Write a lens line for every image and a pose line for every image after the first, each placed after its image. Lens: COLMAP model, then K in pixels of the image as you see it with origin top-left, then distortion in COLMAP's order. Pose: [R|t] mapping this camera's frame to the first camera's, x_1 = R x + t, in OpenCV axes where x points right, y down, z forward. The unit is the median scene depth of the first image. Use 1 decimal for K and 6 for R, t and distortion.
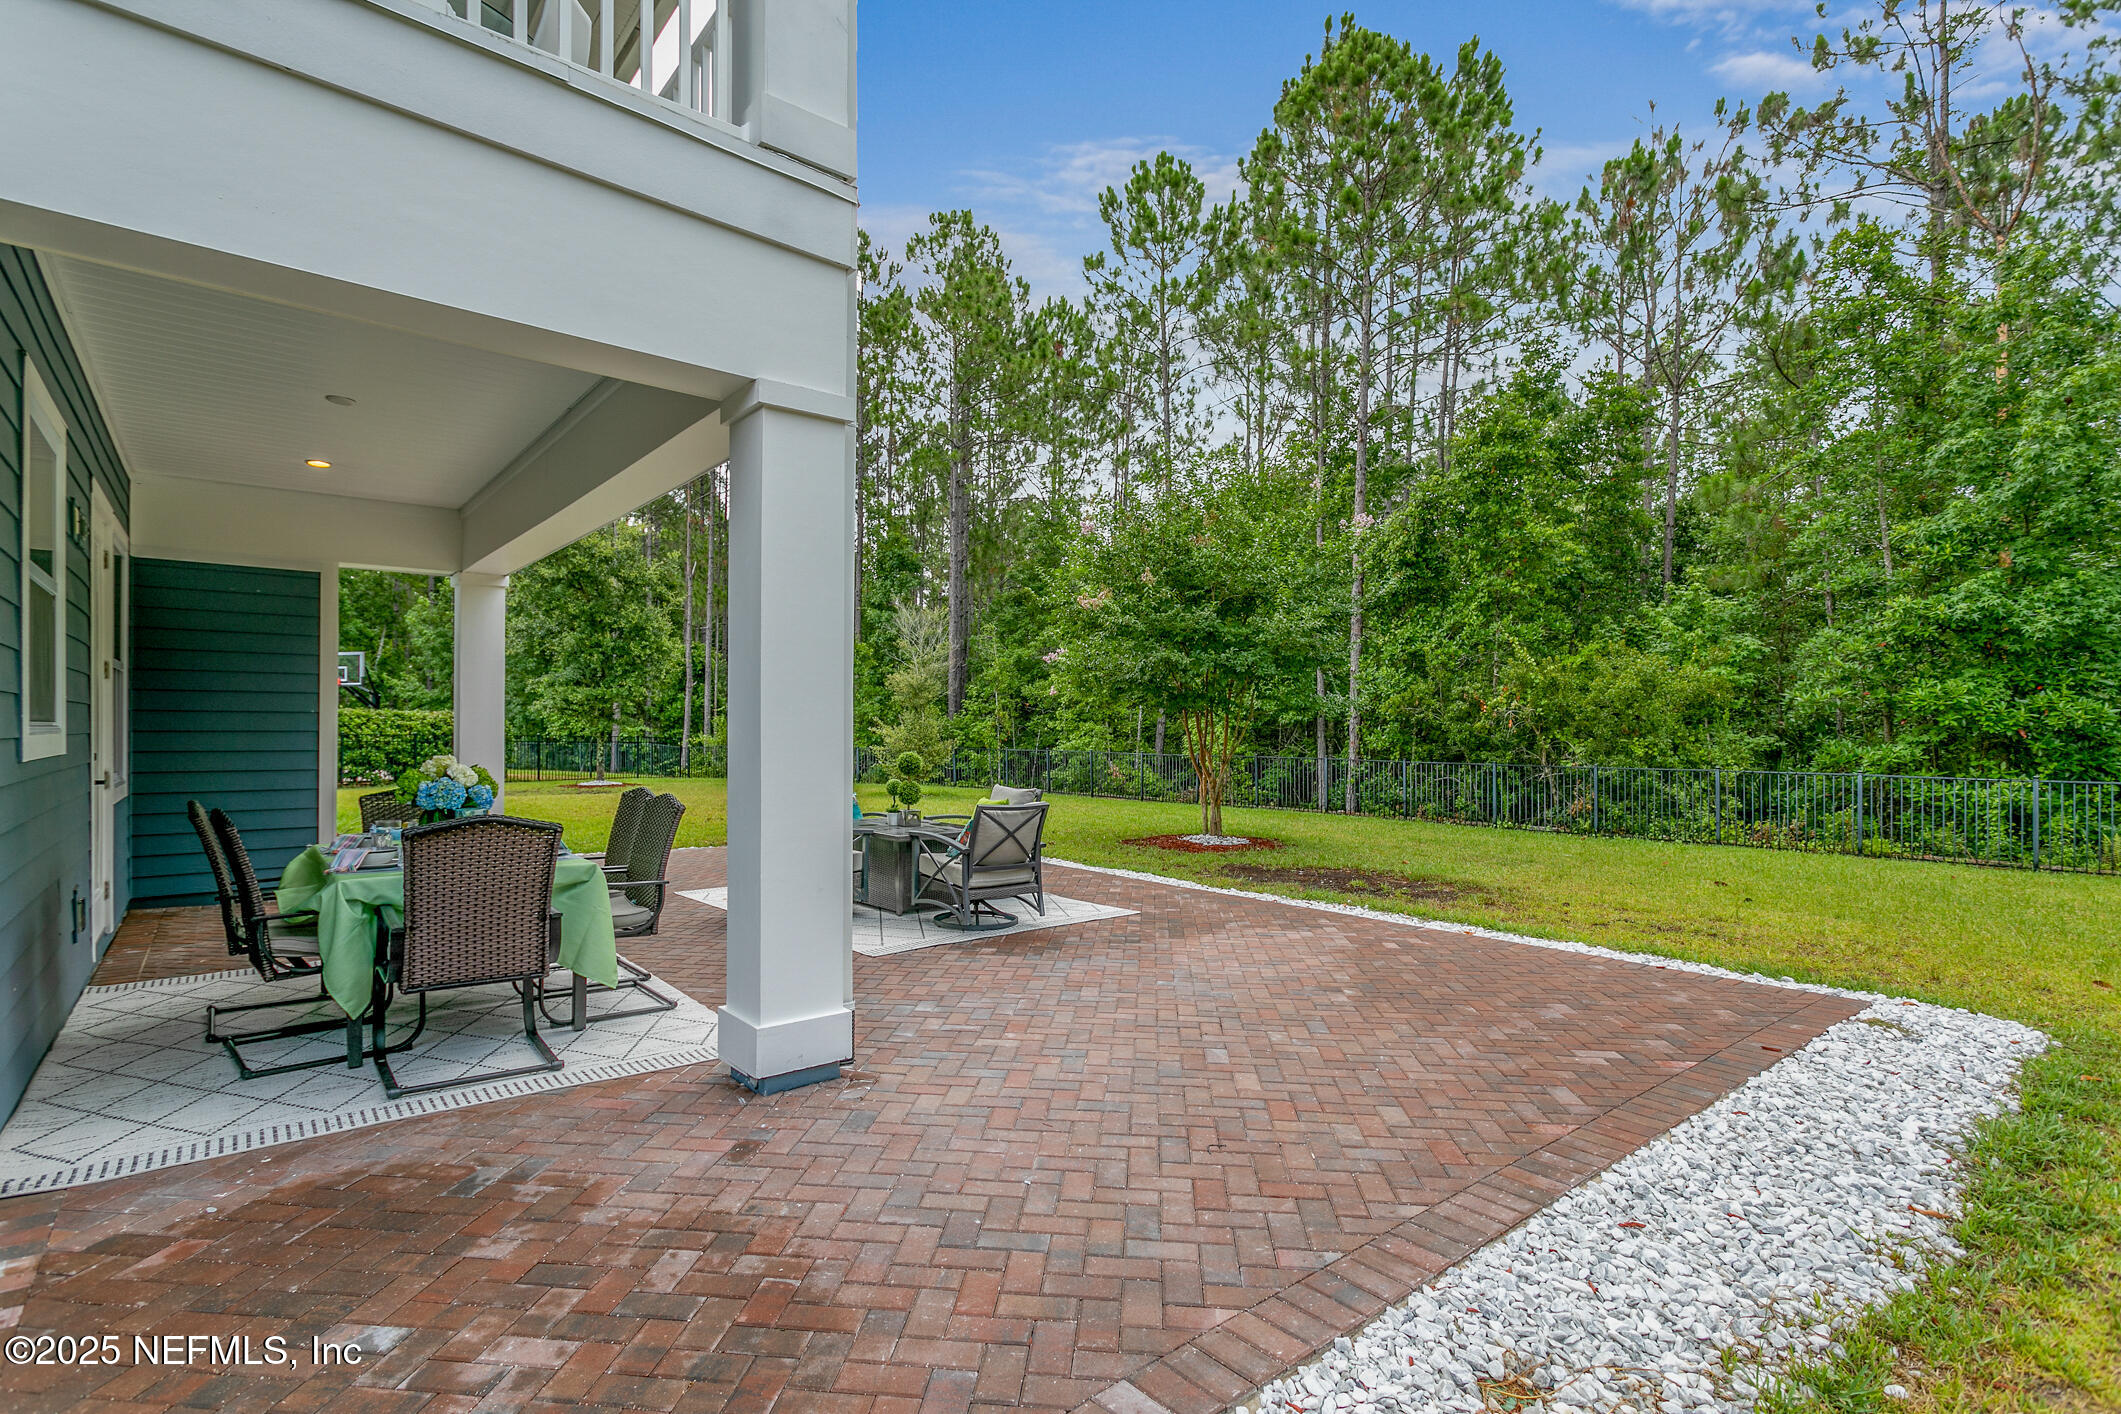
lens RADIAL K [[1032.5, 0, 1055.4], [0, 1032.5, 717.8], [0, 0, 1]] dist [-0.001178, 0.000531]
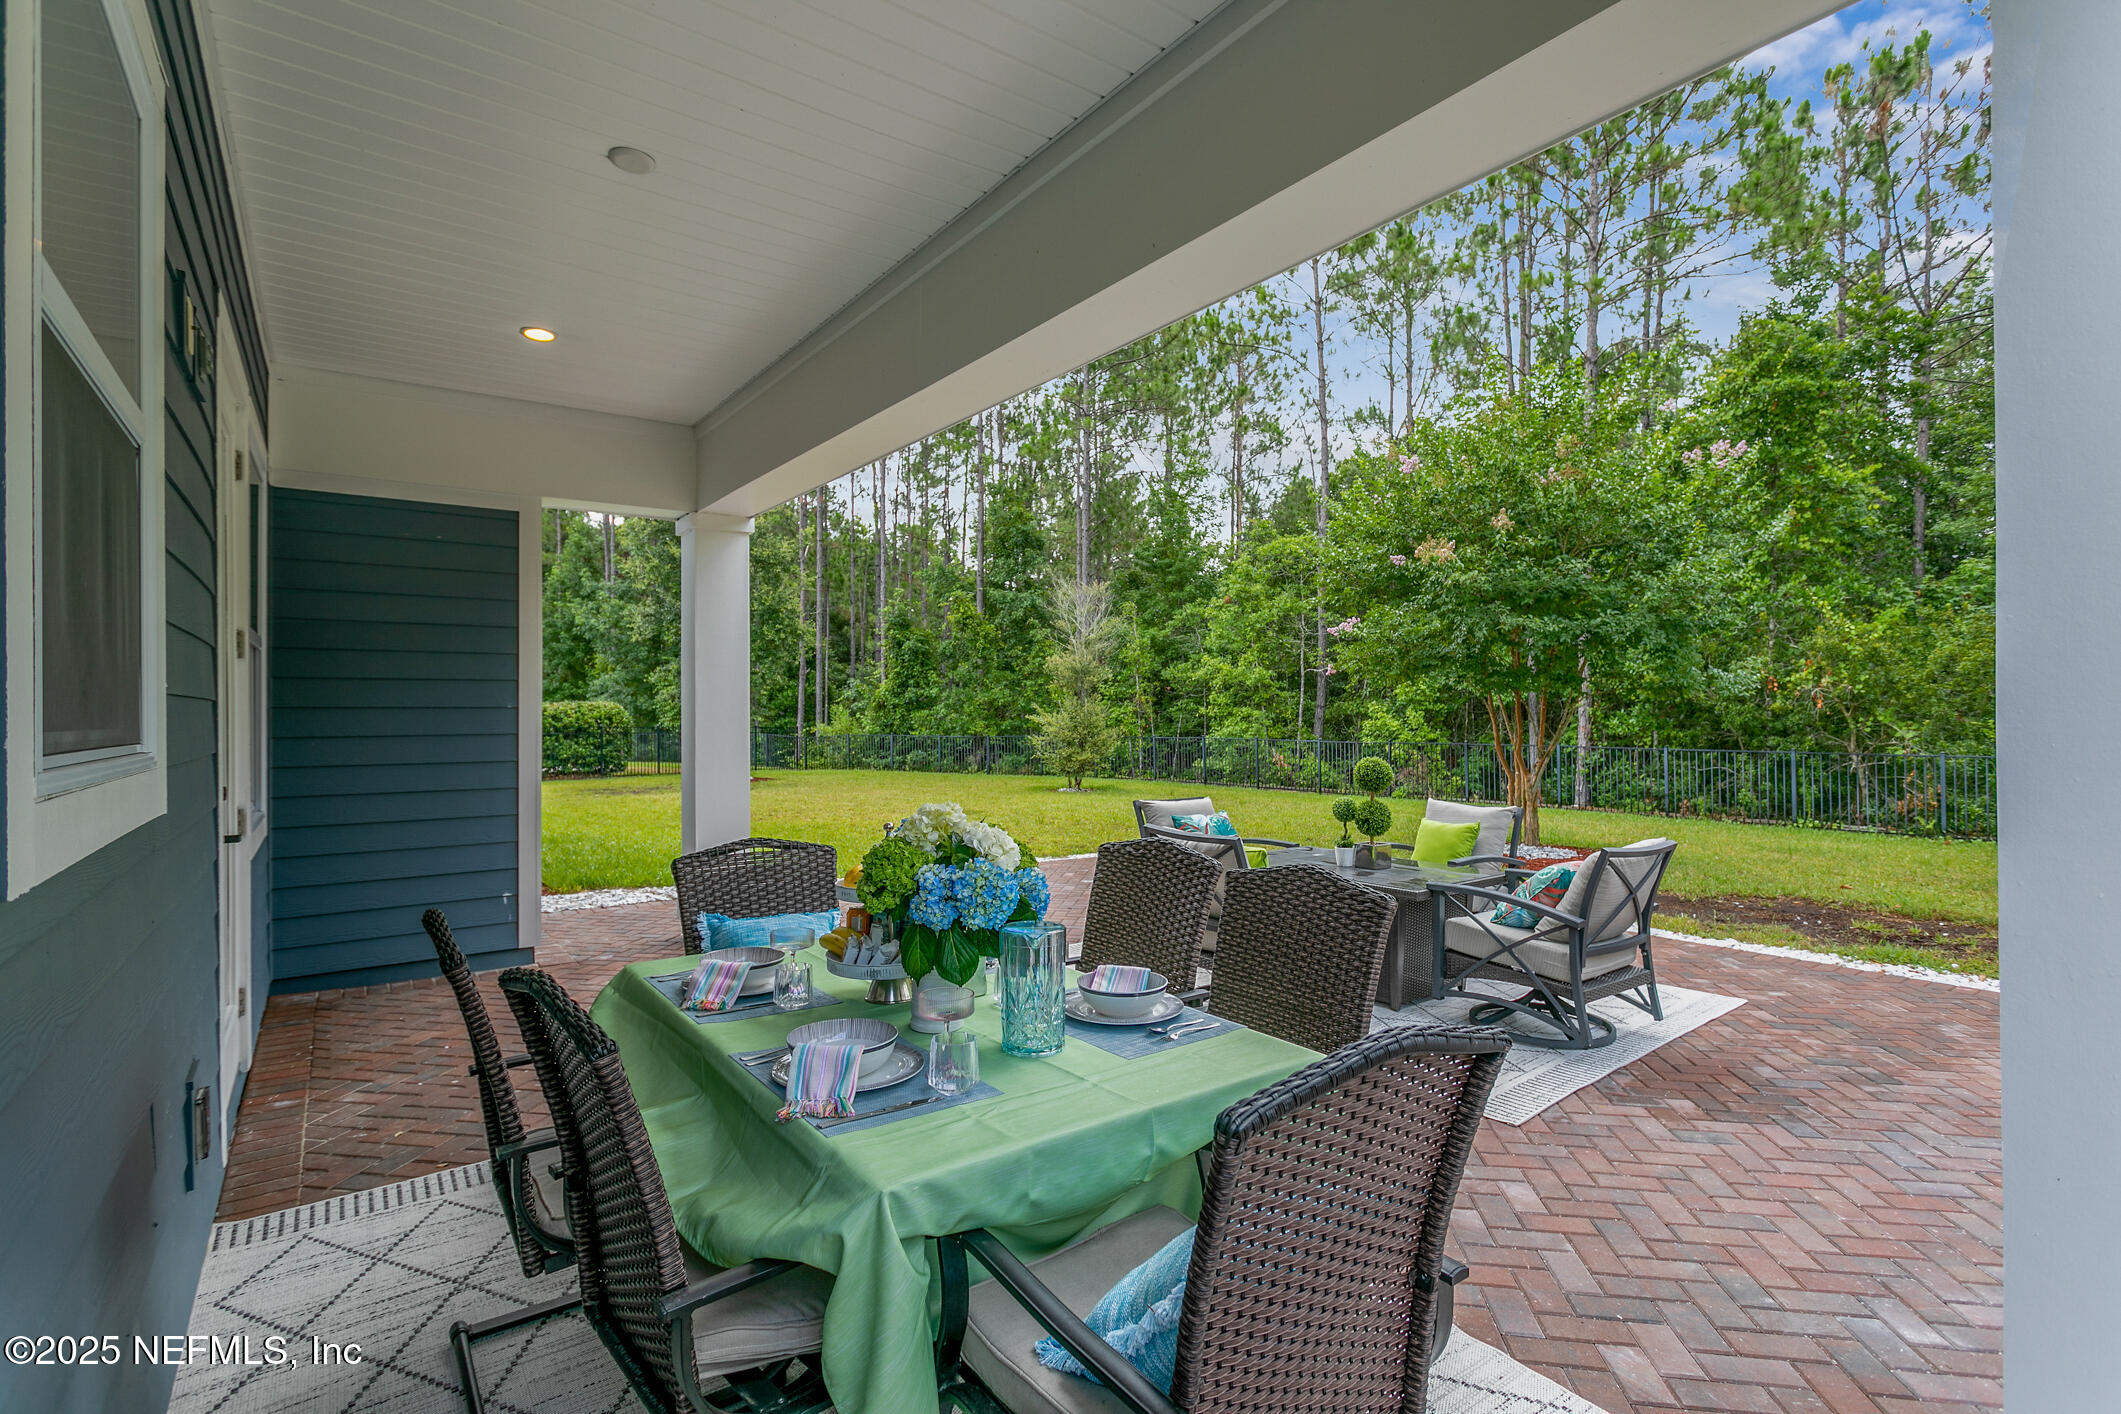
lens RADIAL K [[1032.5, 0, 1066.2], [0, 1032.5, 693.4], [0, 0, 1]] dist [-0.001178, 0.000531]
pose [[0.998113, -0.011755, -0.060268, -0.105157], [0.011234, 0.999897, -0.008970, -0.001521], [0.060367, 0.008276, 0.998142, 0.111816]]
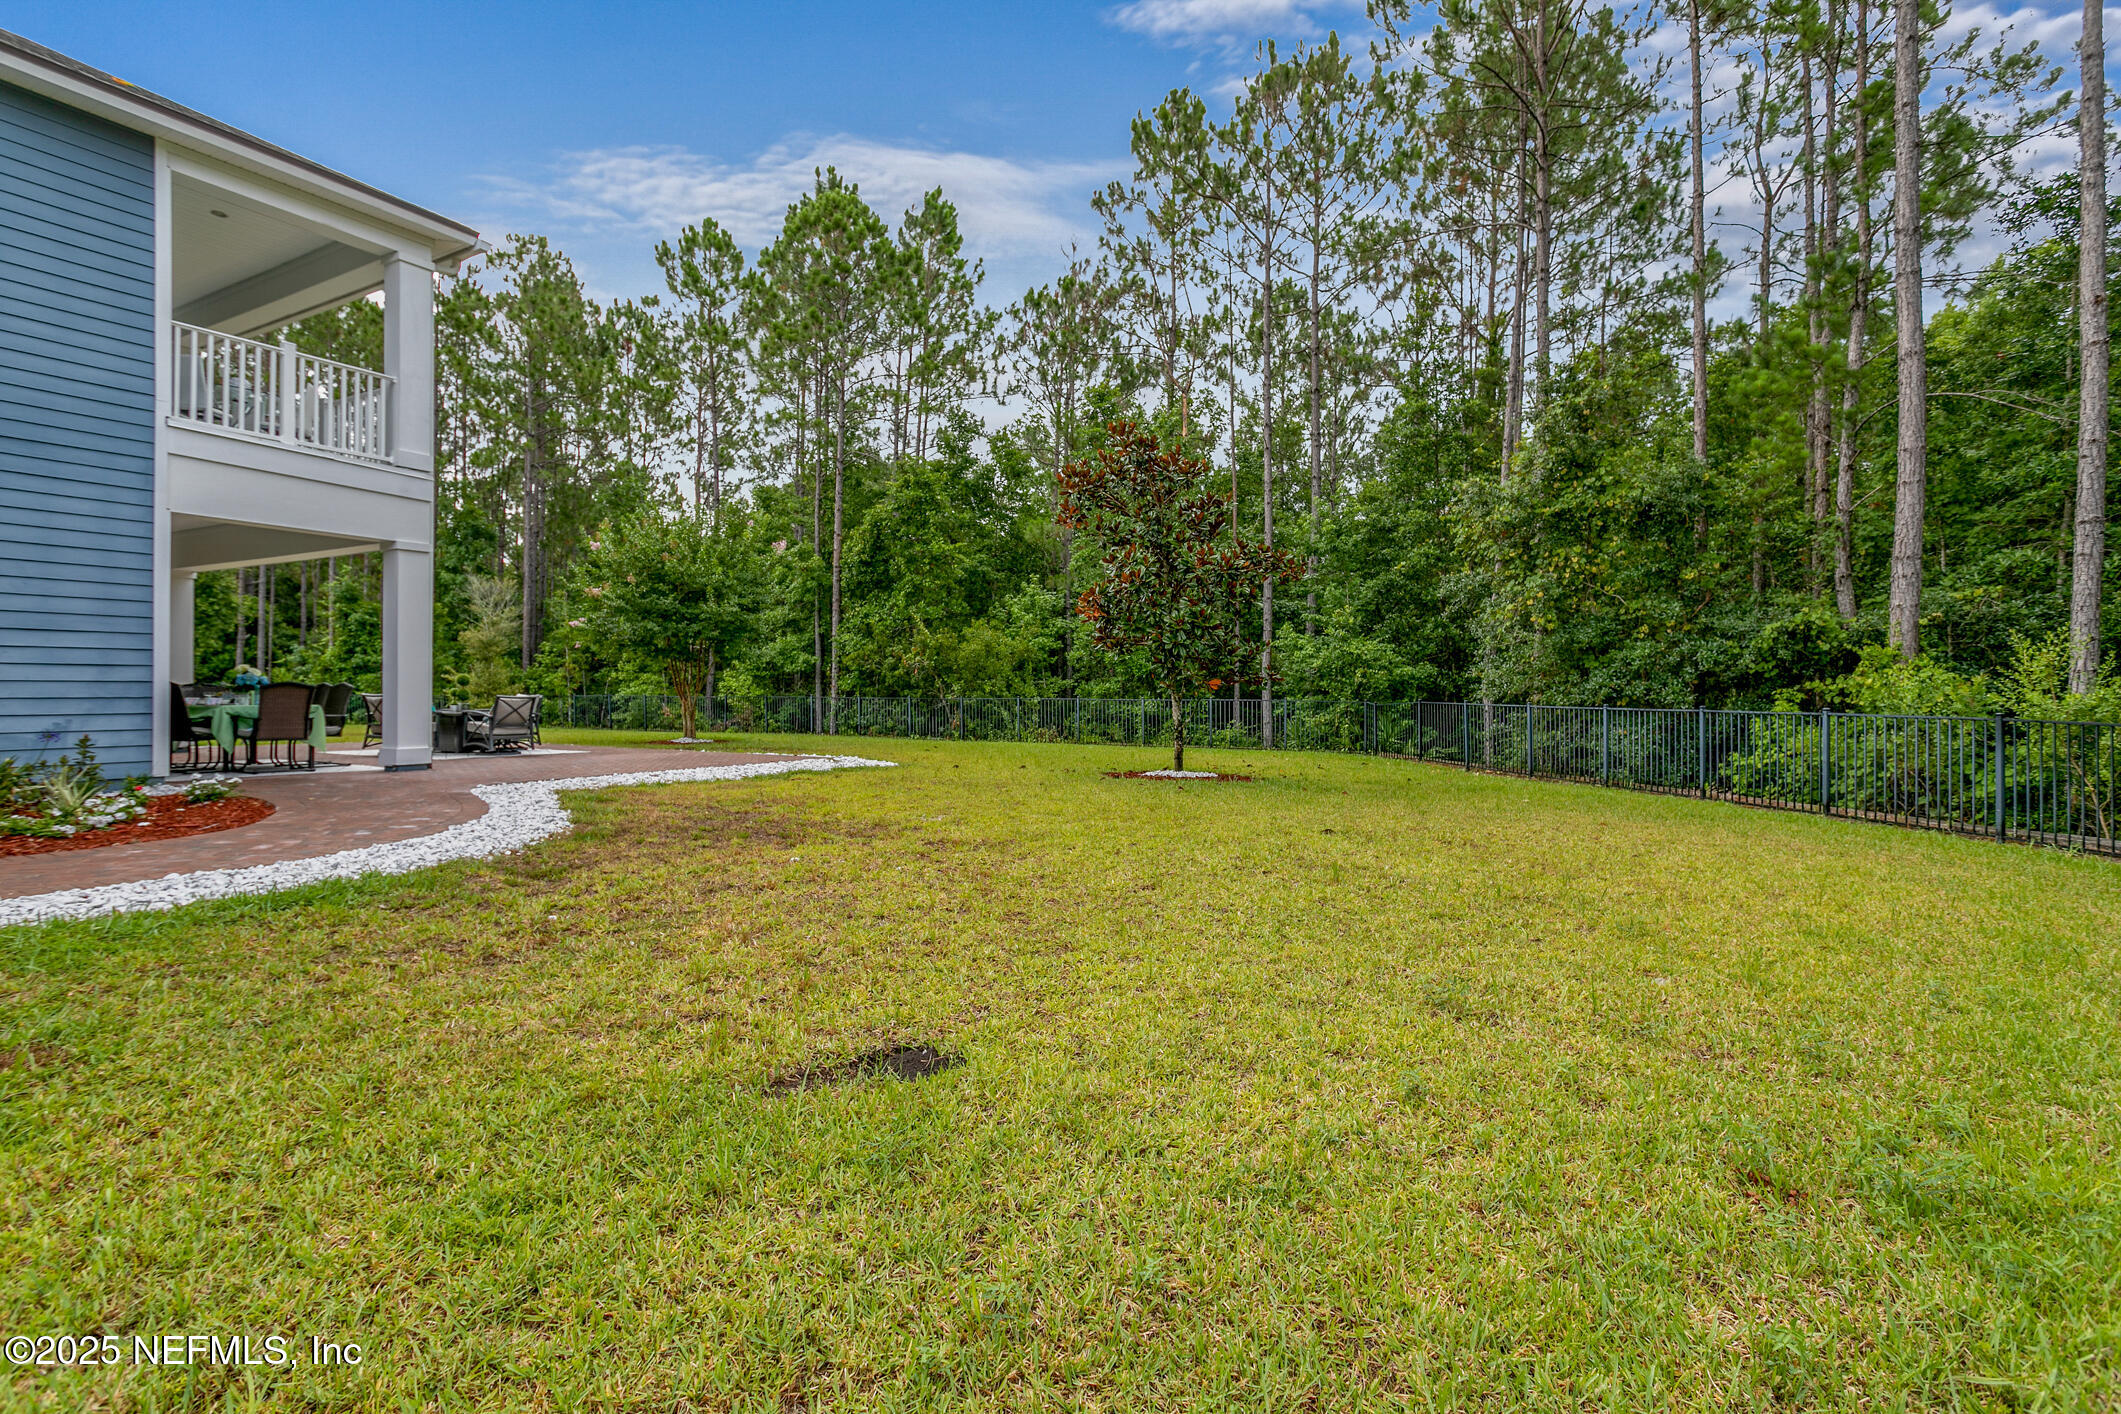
lens RADIAL K [[1032.5, 0, 1060.2], [0, 1032.5, 688.3], [0, 0, 1]] dist [-0.001178, 0.000531]
pose [[0.936457, -0.001648, 0.350779, 0.090697], [-0.001655, 0.999957, 0.009116, 0.015529], [-0.350779, -0.009118, 0.936414, -0.482483]]
